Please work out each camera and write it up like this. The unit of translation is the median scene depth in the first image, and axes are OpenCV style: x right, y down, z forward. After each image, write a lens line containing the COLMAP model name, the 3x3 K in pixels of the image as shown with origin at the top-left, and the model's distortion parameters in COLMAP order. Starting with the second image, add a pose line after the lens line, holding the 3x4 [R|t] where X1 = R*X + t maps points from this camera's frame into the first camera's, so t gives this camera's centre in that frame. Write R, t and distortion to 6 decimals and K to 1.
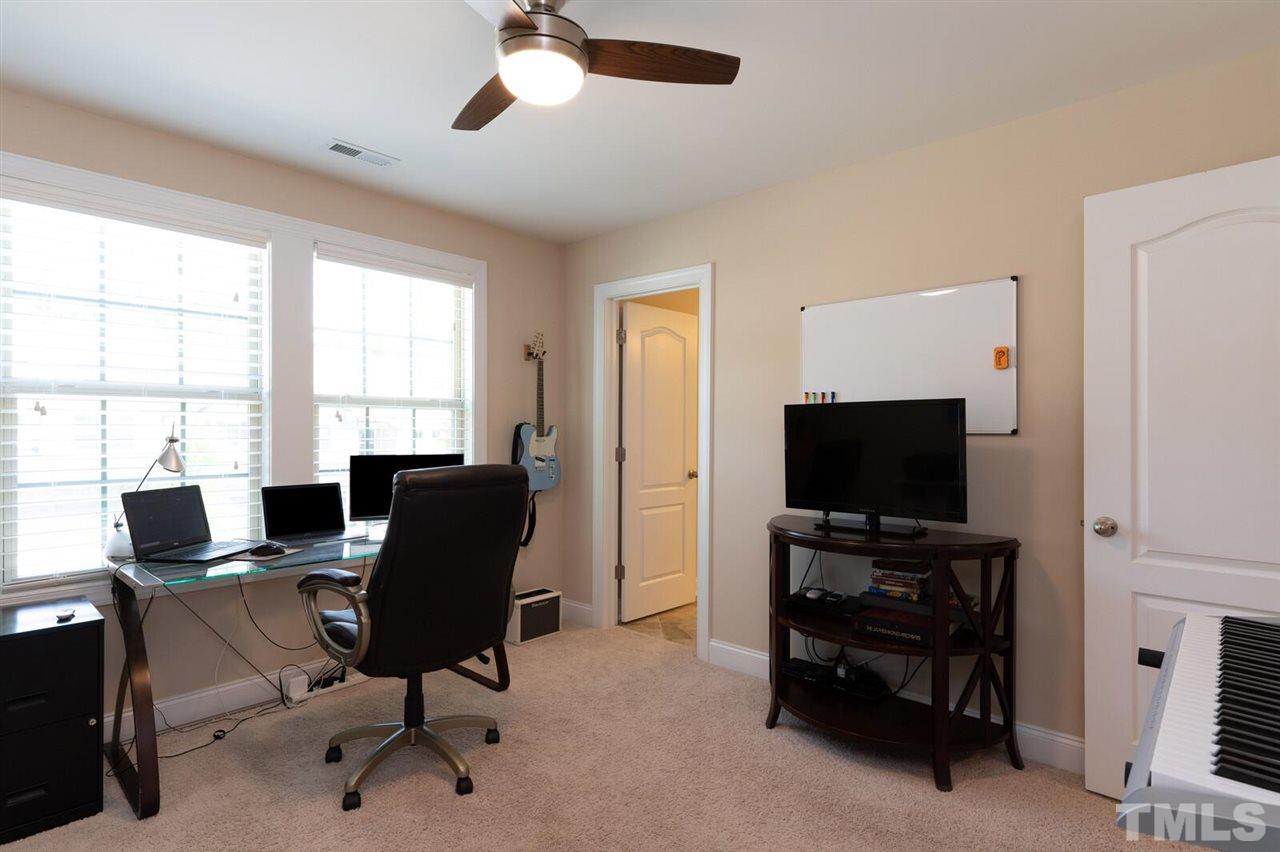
lens RADIAL K [[637.3, 0, 647.0], [0, 637.3, 434.5], [0, 0, 1]] dist [0.006083, -0.001098]
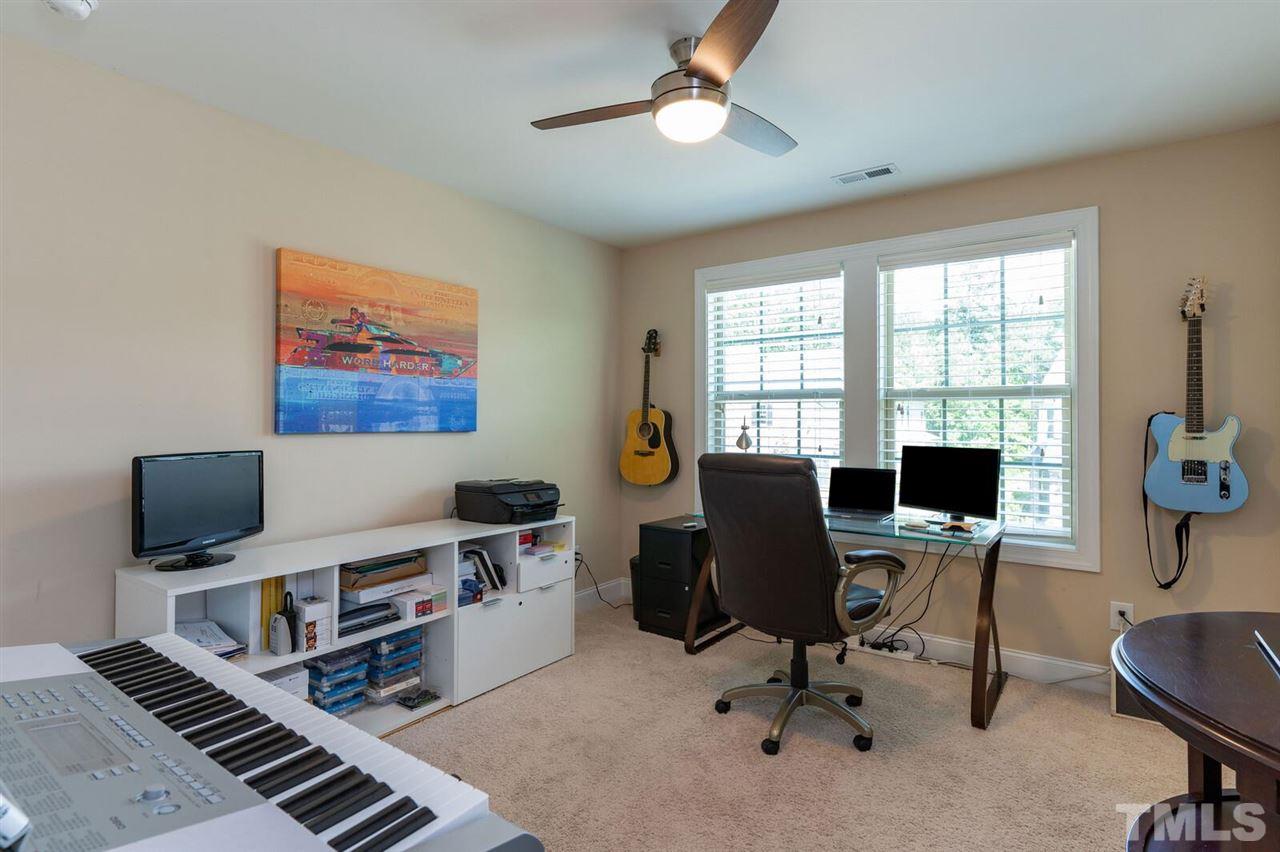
lens RADIAL K [[637.3, 0, 646.4], [0, 637.3, 415.5], [0, 0, 1]] dist [0.006083, -0.001098]
pose [[0.121157, -0.015206, -0.992517, 0.552125], [-0.013148, 0.999770, -0.016922, 0.007207], [0.992546, 0.015100, 0.120930, 0.440761]]
